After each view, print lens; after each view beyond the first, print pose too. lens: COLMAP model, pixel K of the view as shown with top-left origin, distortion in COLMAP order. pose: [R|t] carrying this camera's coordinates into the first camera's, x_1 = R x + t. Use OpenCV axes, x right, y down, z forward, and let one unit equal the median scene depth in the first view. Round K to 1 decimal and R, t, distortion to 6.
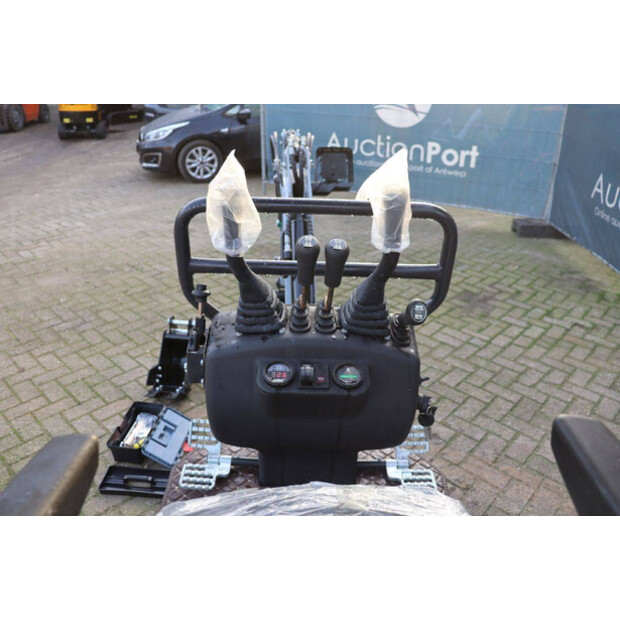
lens RADIAL K [[508.5, 0, 310.0], [0, 508.5, 310.0], [0, 0, 1]] dist [-0.104151, 0.003219]
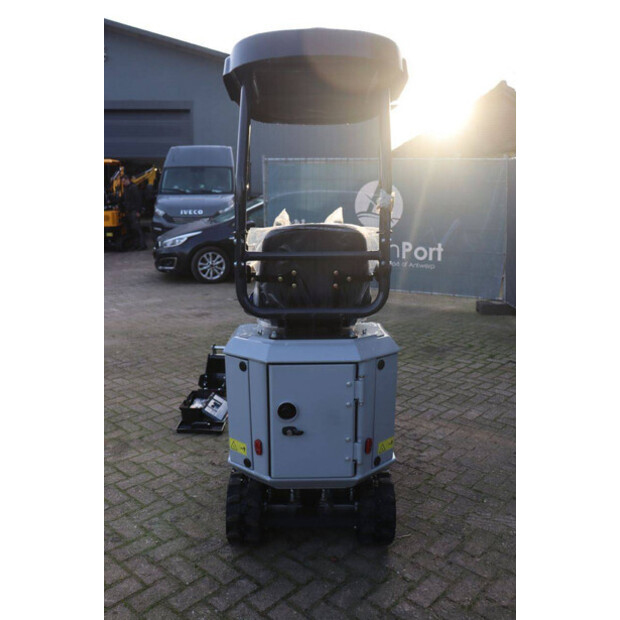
lens RADIAL K [[563.4, 0, 310.0], [0, 563.4, 310.0], [0, 0, 1]] dist [-0.079497, 0.004010]
pose [[0.999855, -0.014746, 0.008513, -0.003710], [0.016355, 0.970771, -0.239448, 0.152622], [-0.004734, 0.239552, 0.970872, -0.297240]]
